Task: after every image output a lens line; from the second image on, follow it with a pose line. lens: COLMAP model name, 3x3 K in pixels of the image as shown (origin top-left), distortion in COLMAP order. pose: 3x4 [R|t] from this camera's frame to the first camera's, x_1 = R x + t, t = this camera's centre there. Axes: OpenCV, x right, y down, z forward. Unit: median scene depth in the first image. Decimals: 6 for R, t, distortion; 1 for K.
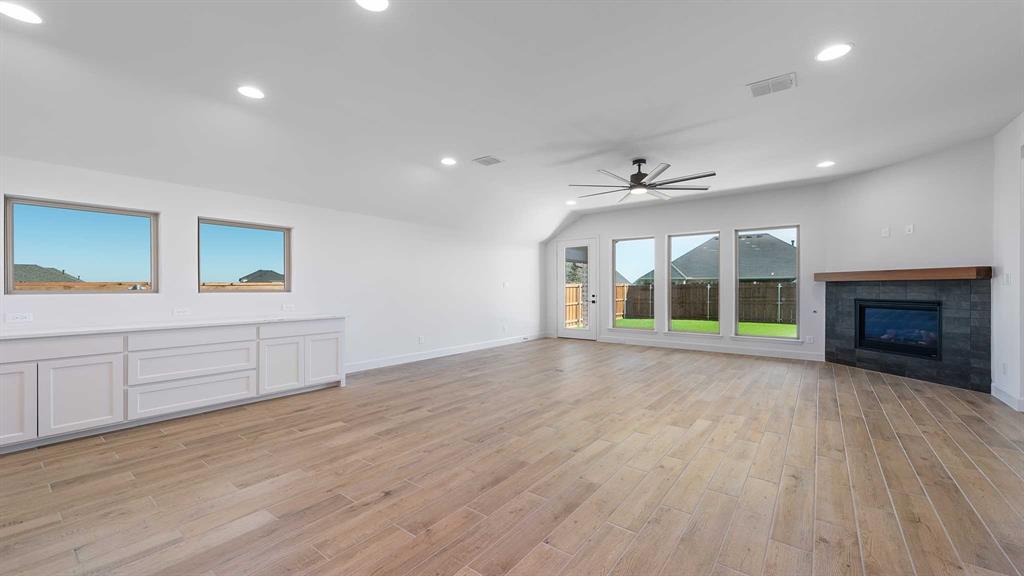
lens RADIAL K [[402.5, 0, 515.8], [0, 402.5, 286.6], [0, 0, 1]] dist [0.010411, -0.000037]
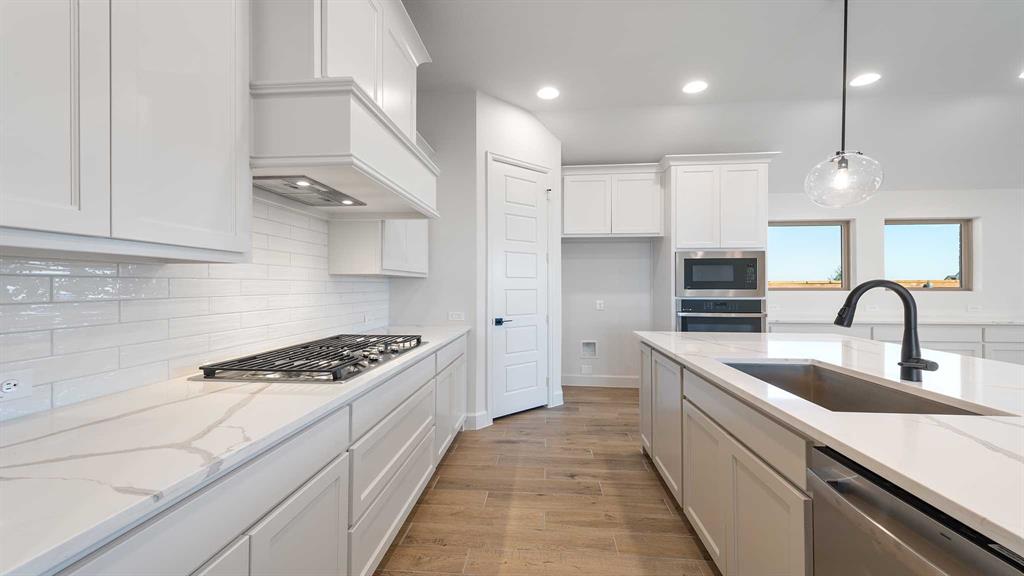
lens RADIAL K [[402.5, 0, 515.8], [0, 402.5, 286.6], [0, 0, 1]] dist [0.010411, -0.000037]
pose [[0.532711, 0.000240, -0.846297, -0.441360], [0.001802, 0.999997, 0.001418, 0.001359], [0.846295, -0.002280, 0.532709, -0.422559]]
